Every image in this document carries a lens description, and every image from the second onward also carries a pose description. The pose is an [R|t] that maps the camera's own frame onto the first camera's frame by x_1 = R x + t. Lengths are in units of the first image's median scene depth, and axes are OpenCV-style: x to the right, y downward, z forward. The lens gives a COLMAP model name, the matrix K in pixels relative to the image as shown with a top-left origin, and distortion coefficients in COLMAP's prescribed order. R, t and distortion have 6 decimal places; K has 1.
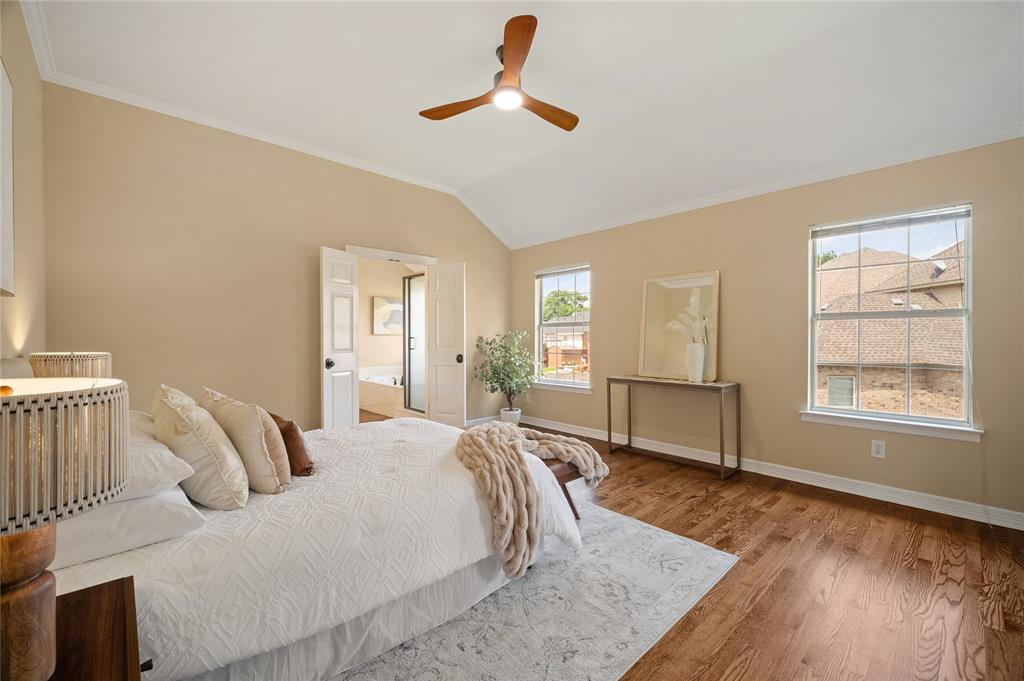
lens RADIAL K [[427.8, 0, 512.7], [0, 427.8, 338.6], [0, 0, 1]] dist [-0.002924, -0.000102]
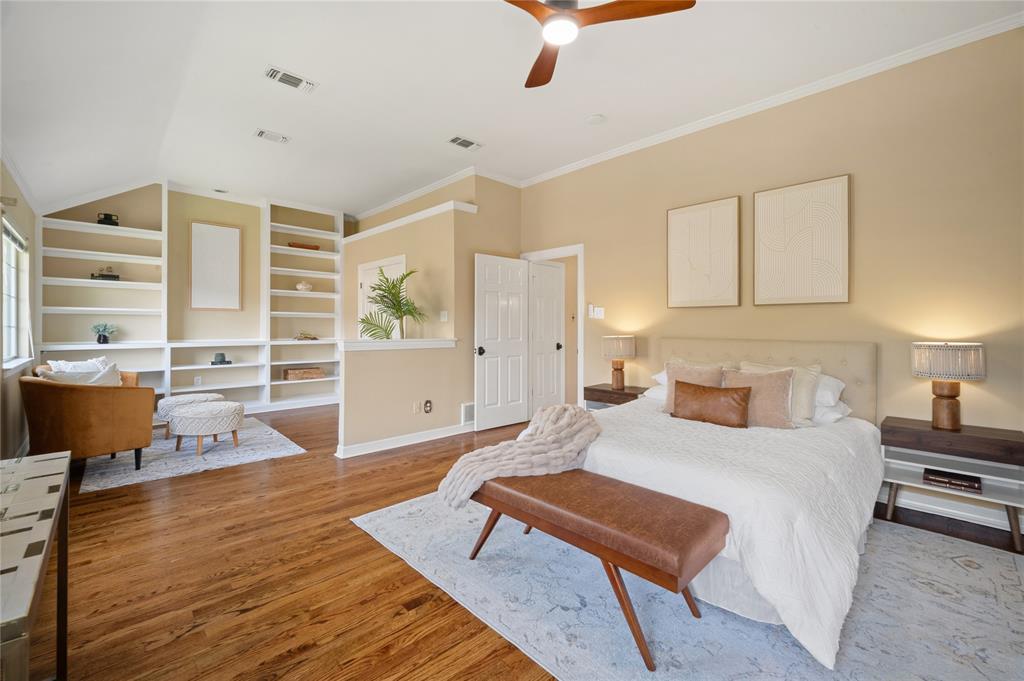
lens RADIAL K [[427.8, 0, 523.8], [0, 427.8, 326.7], [0, 0, 1]] dist [-0.002924, -0.000102]
pose [[-0.999149, 0.001337, -0.041230, 0.088995], [0.001267, 0.999998, 0.001726, -0.004702], [0.041232, 0.001672, -0.999148, 1.715763]]
